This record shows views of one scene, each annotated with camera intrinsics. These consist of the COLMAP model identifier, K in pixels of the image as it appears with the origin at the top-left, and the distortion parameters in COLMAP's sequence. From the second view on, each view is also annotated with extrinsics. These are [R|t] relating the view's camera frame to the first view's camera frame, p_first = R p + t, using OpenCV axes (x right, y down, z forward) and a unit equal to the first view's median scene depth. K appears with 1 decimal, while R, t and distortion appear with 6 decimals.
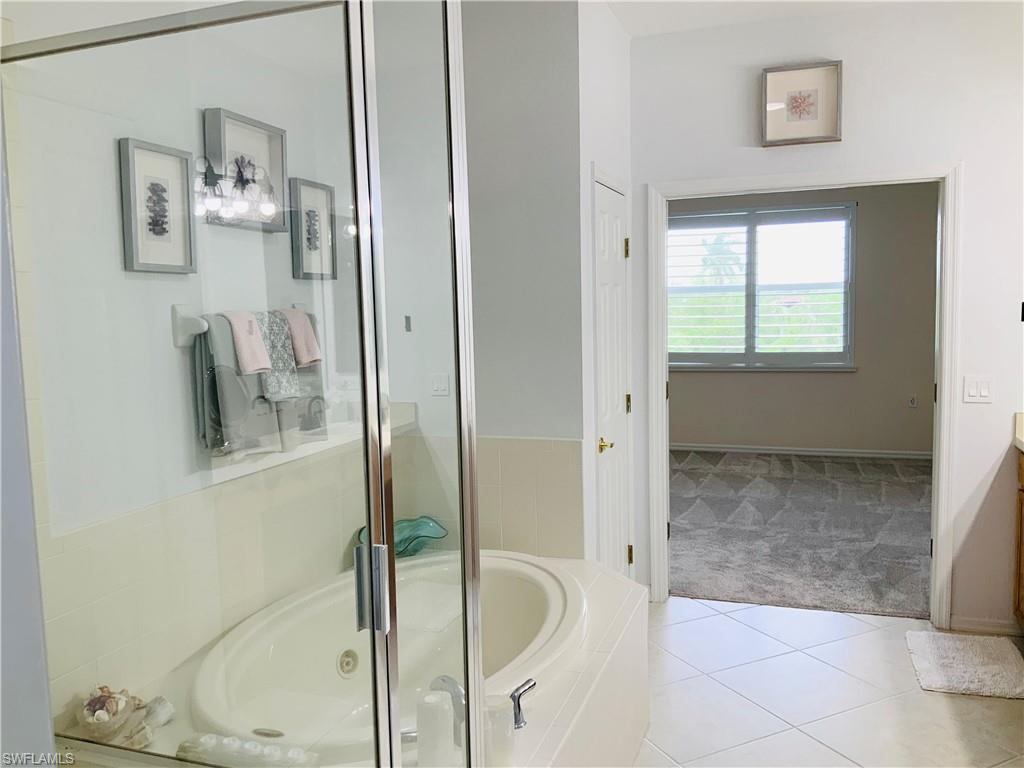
lens RADIAL K [[840.1, 0, 514.8], [0, 840.1, 381.9], [0, 0, 1]] dist [0.090734, -0.188578]
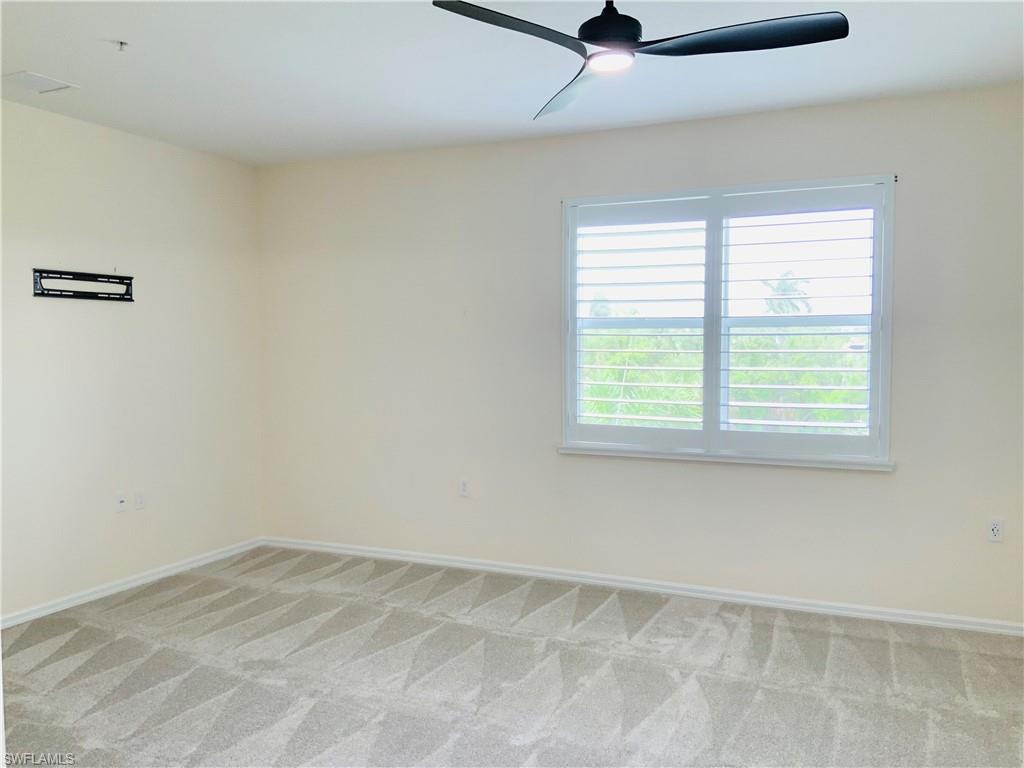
lens RADIAL K [[840.1, 0, 514.8], [0, 840.1, 381.9], [0, 0, 1]] dist [0.090734, -0.188578]
pose [[0.996508, 0.023129, -0.080230, 0.189234], [-0.026275, 0.998918, -0.038384, -0.042827], [0.079255, 0.040358, 0.996037, 0.400461]]
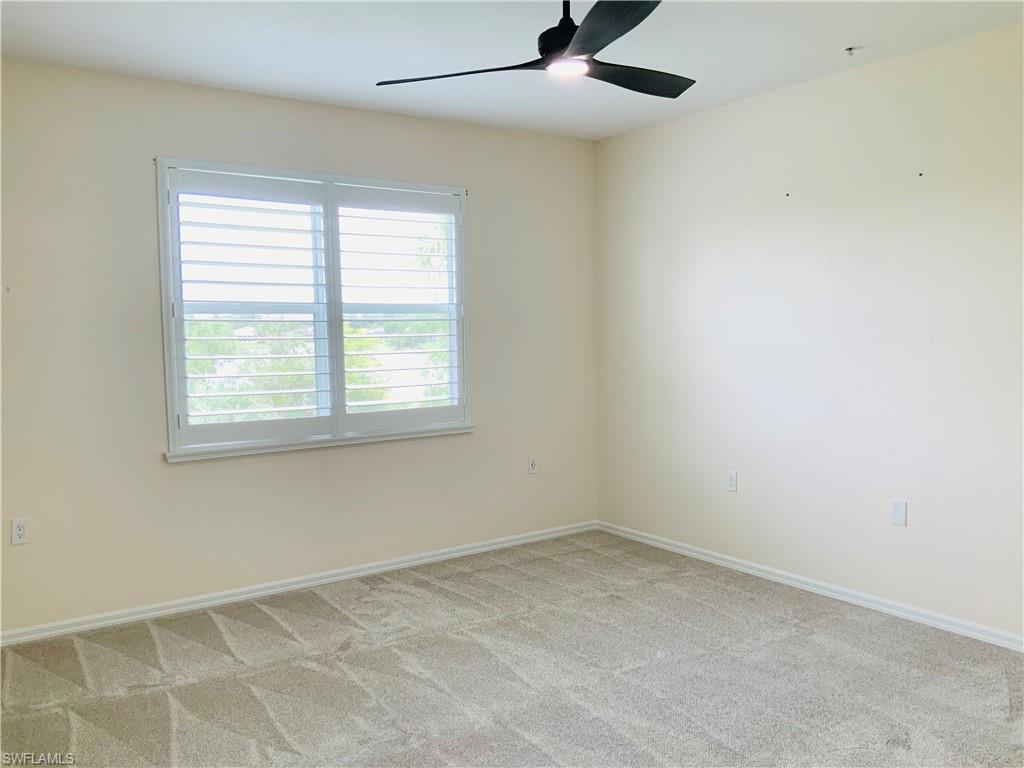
lens RADIAL K [[840.1, 0, 514.8], [0, 840.1, 381.9], [0, 0, 1]] dist [0.090734, -0.188578]
pose [[0.582672, -0.041741, 0.811635, -0.137002], [0.072184, 0.997391, -0.000527, -0.049255], [-0.809495, 0.058895, 0.584165, 0.550119]]
